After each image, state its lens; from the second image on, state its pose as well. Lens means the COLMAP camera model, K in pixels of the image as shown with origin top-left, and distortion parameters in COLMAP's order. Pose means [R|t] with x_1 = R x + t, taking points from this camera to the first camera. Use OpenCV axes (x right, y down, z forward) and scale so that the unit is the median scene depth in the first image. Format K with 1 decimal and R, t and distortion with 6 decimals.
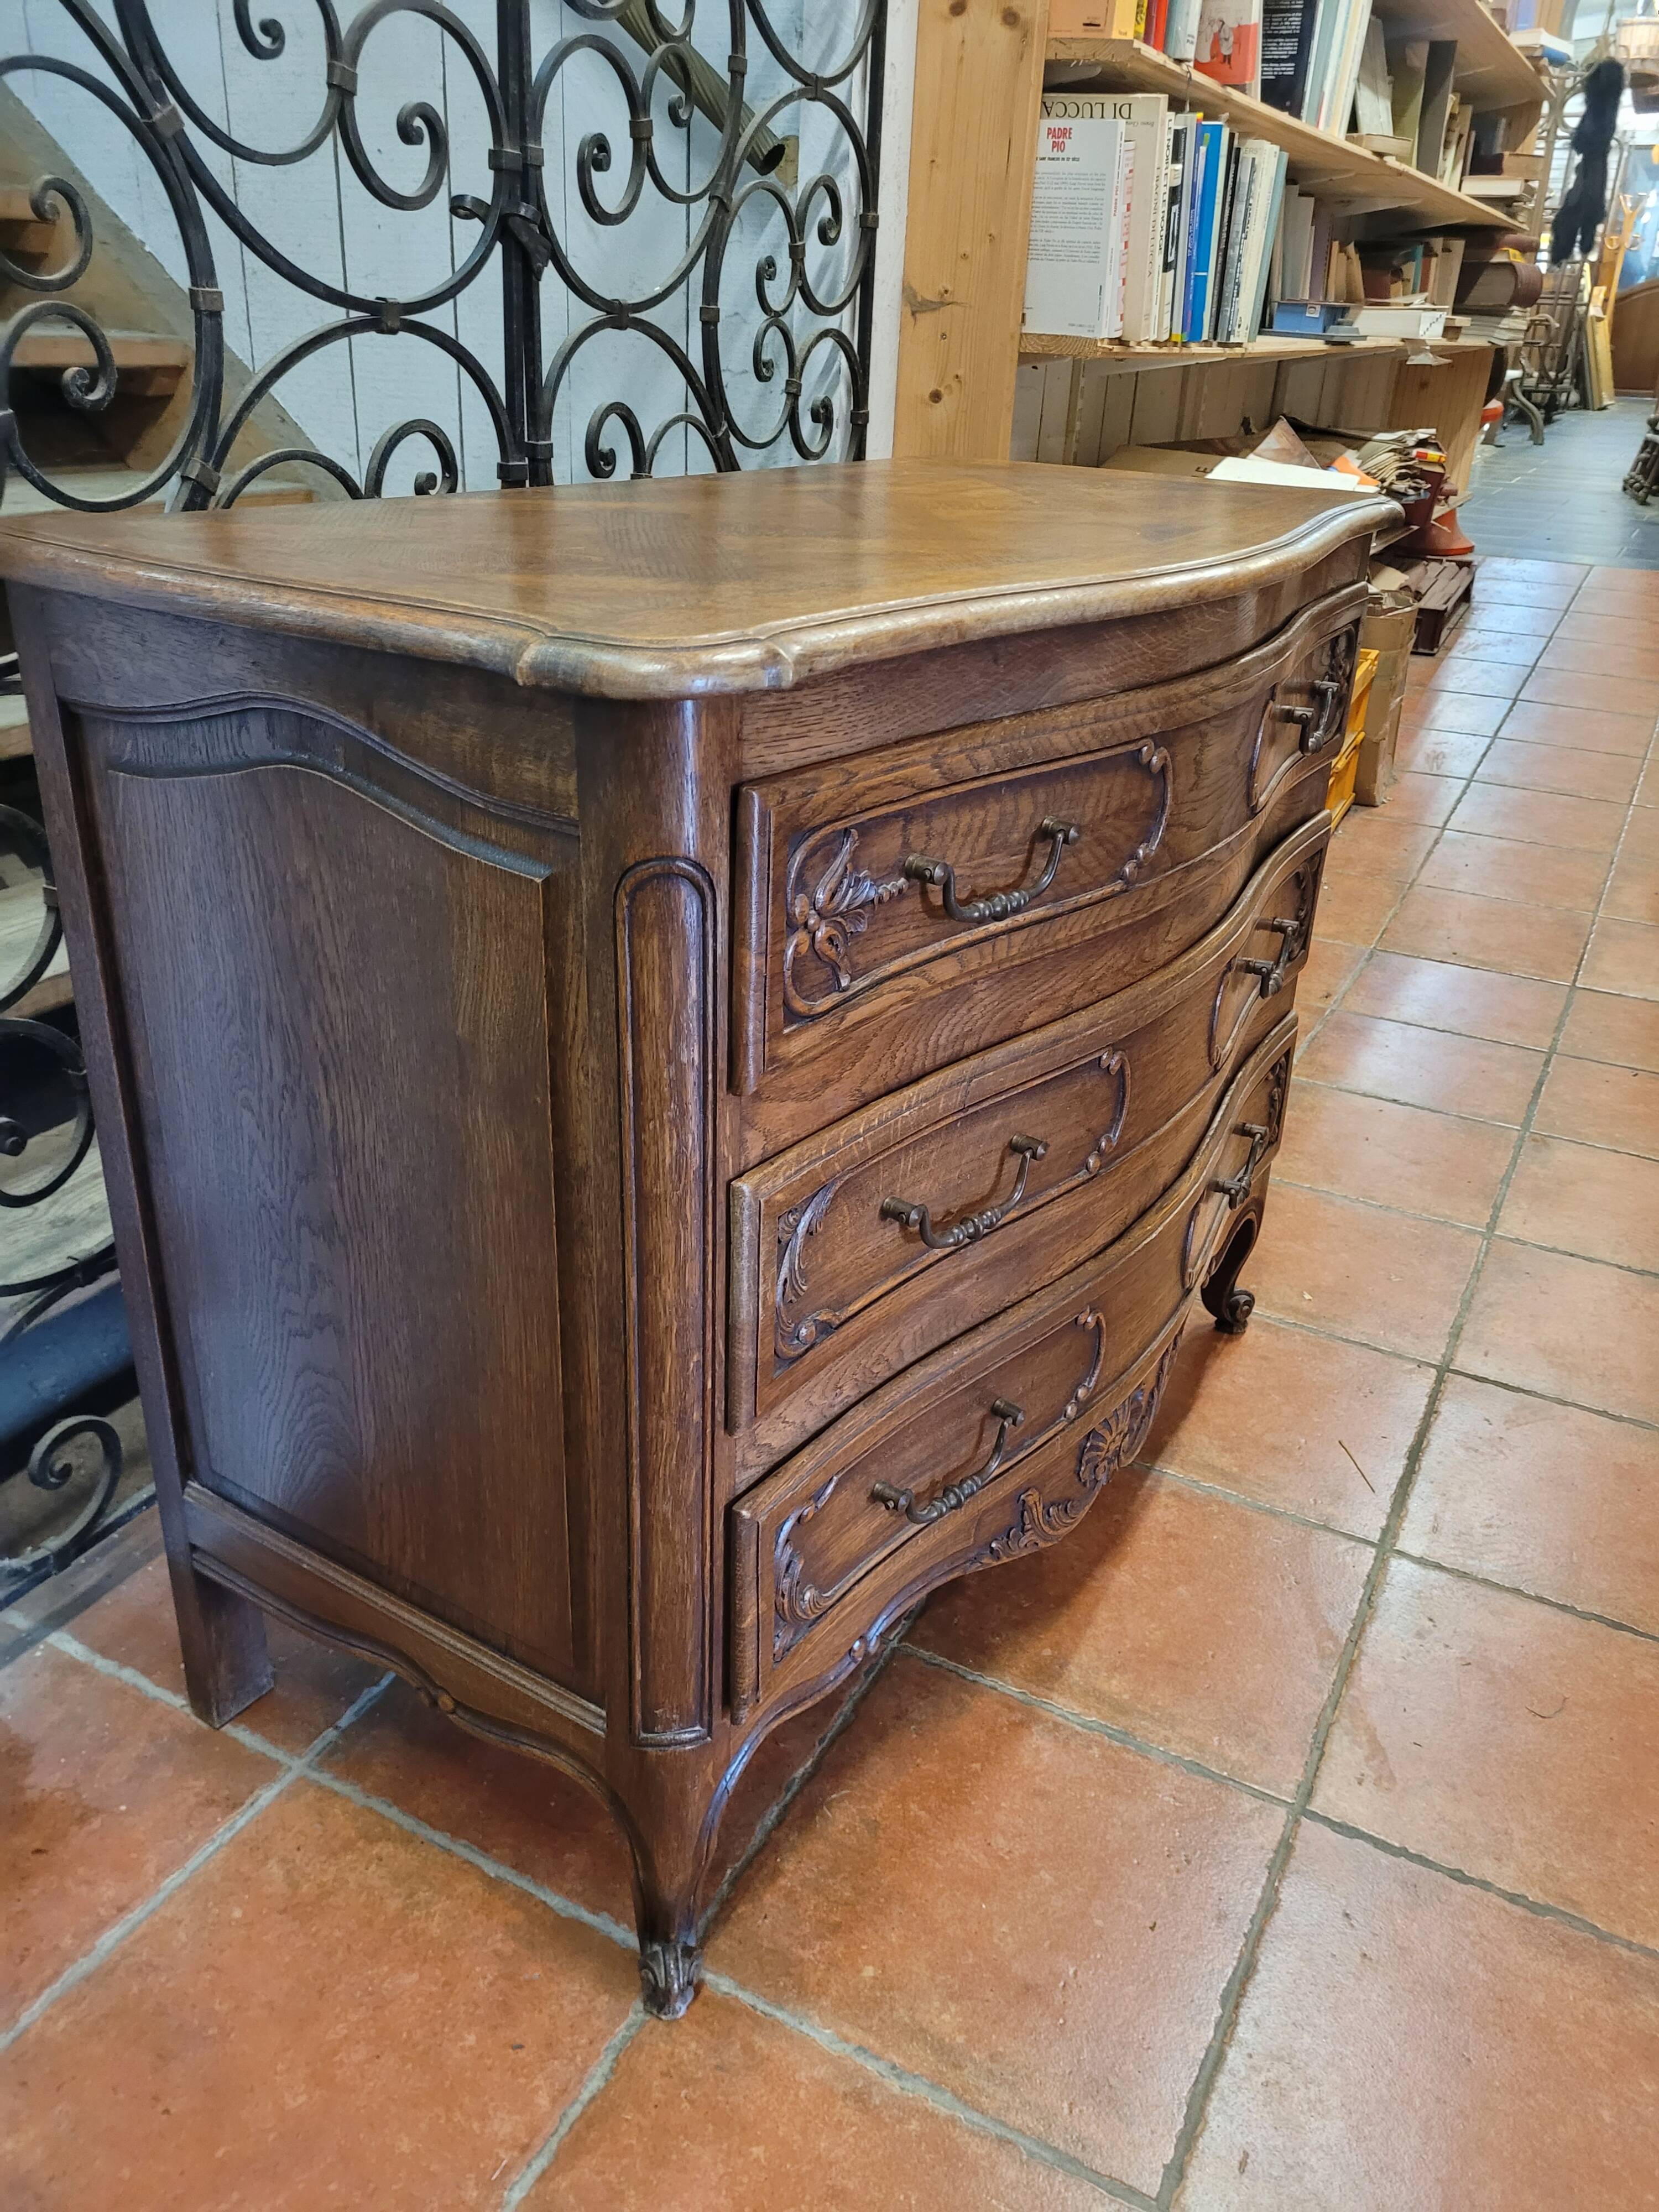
lens RADIAL K [[1664.4, 0, 843.6], [0, 1664.4, 1104.0], [0, 0, 1]] dist [0.059219, -0.053828]
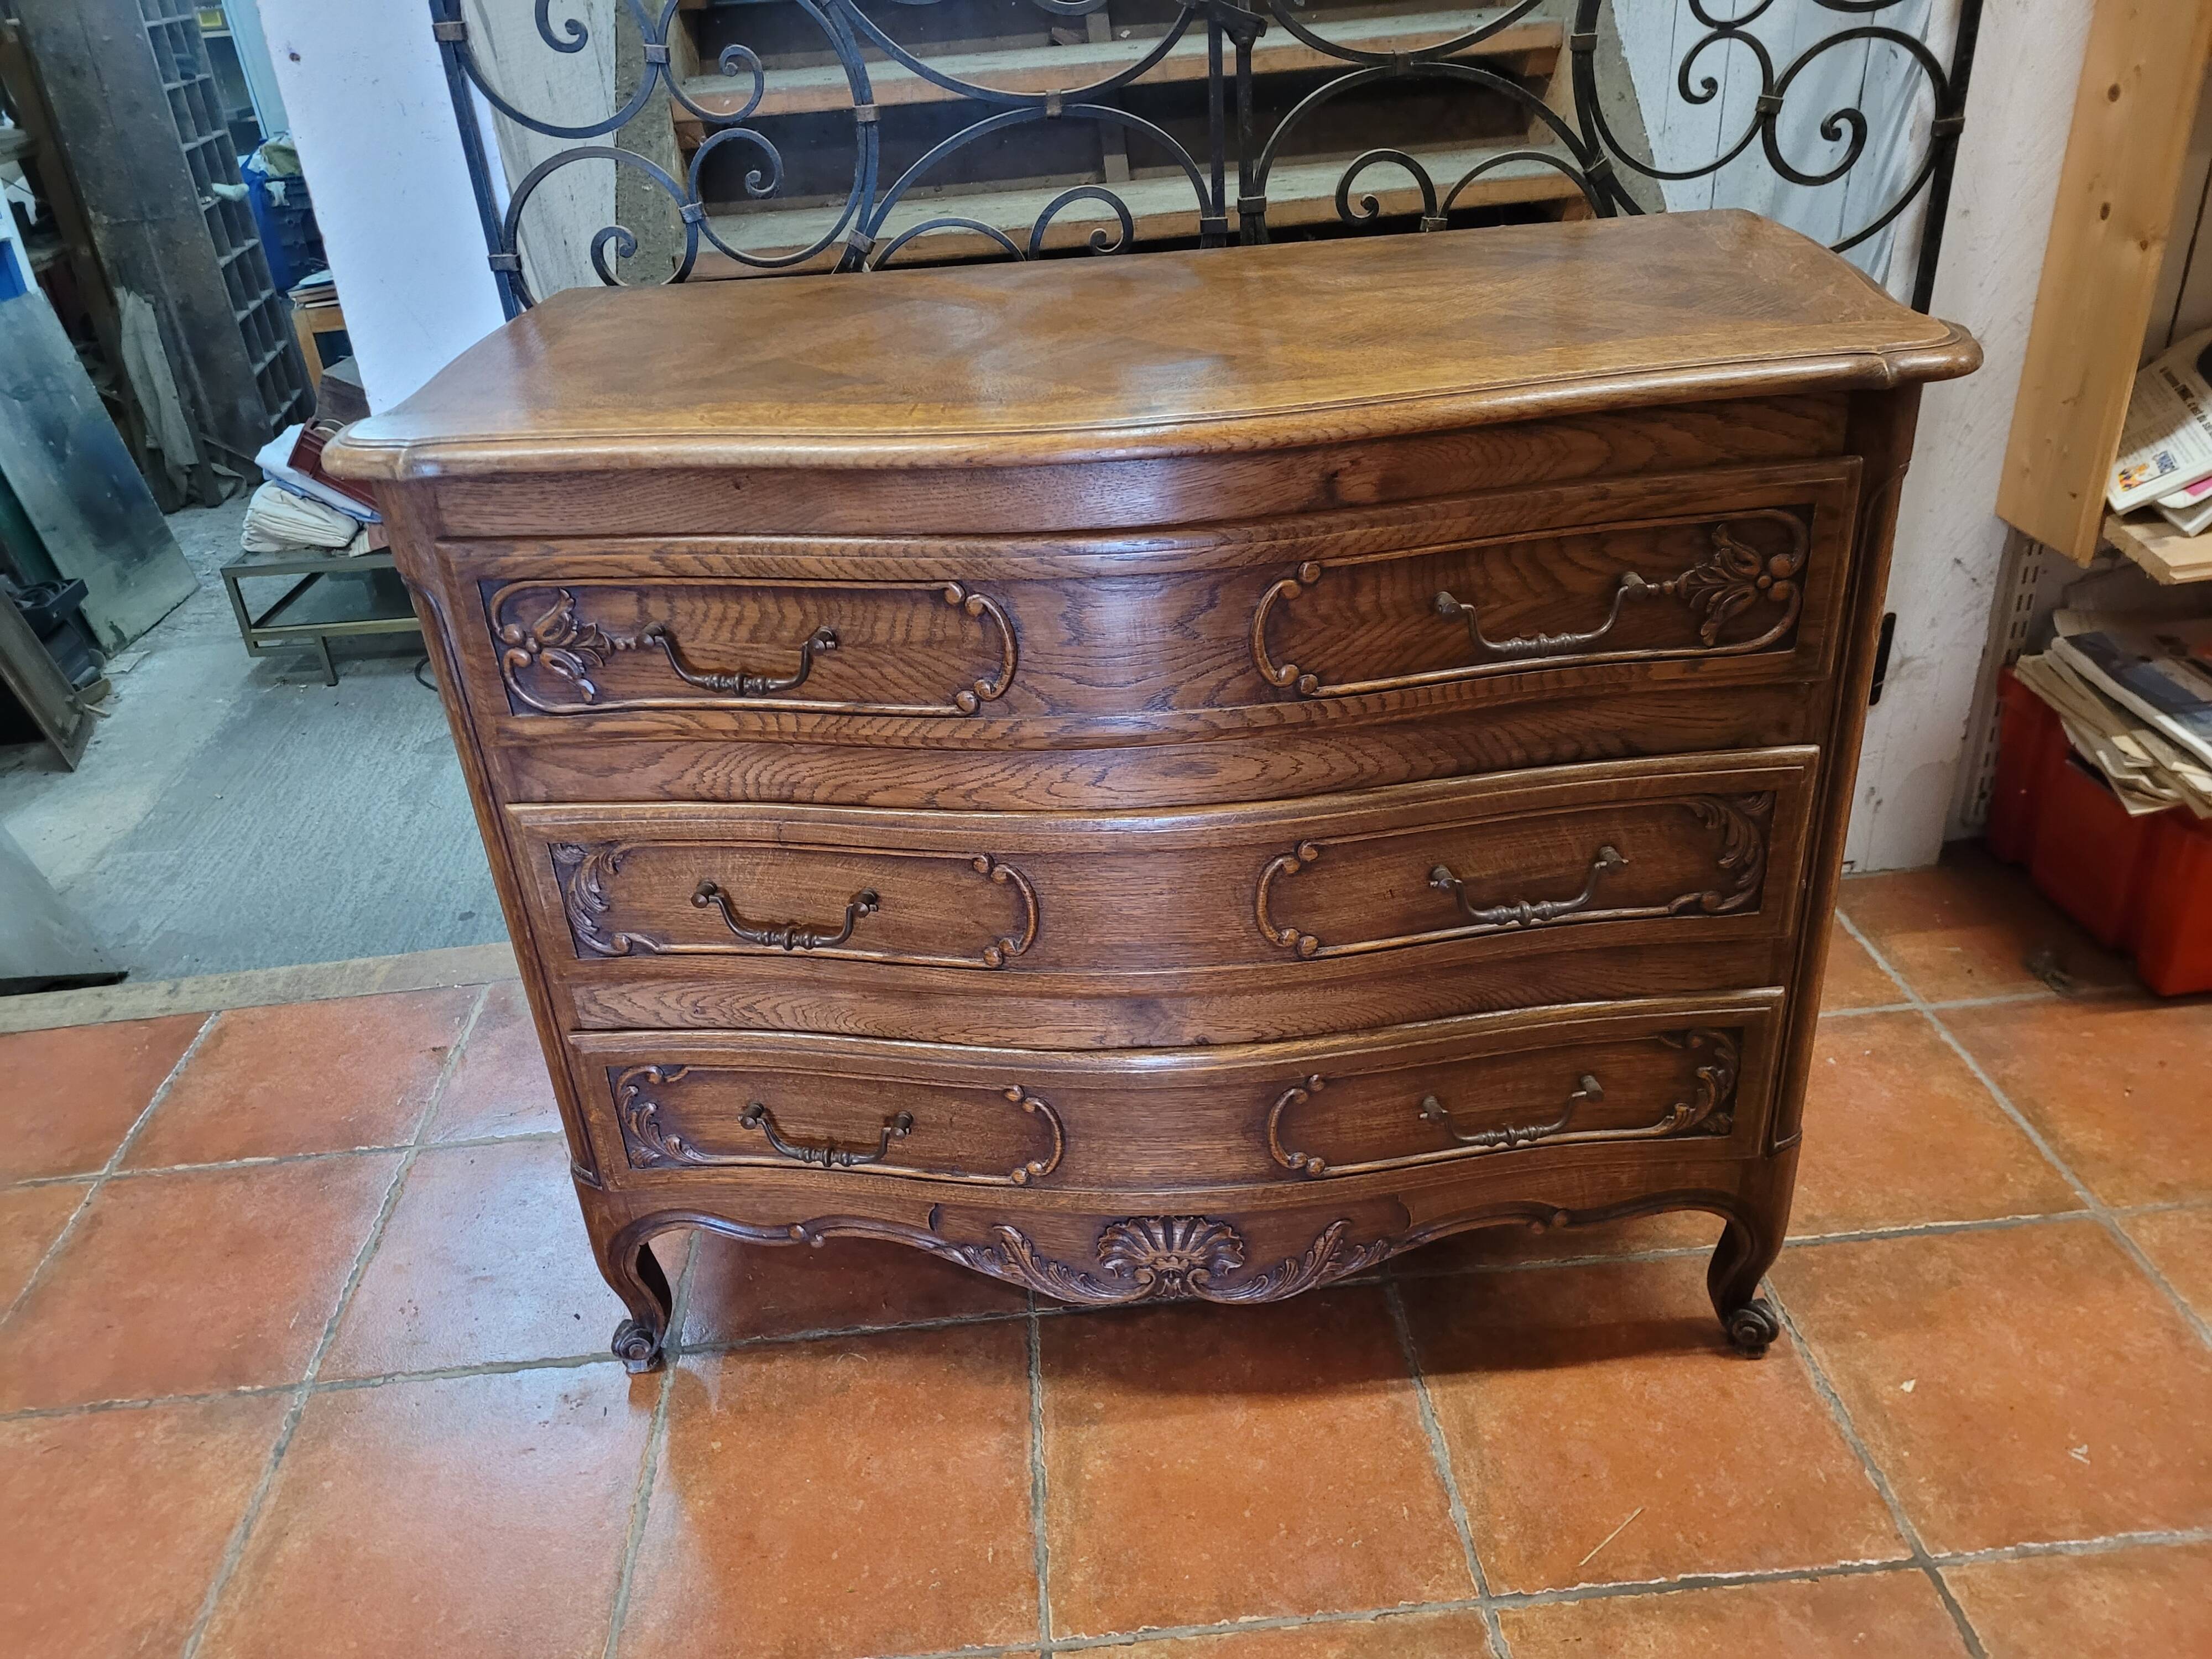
lens RADIAL K [[1664.4, 0, 1070.8], [0, 1664.4, 825.8], [0, 0, 1]] dist [0.059219, -0.053828]
pose [[0.499799, 0.349543, -0.792478, 0.907459], [-0.279071, 0.931147, 0.234702, -0.281063], [0.819952, 0.103853, 0.562933, 0.395300]]
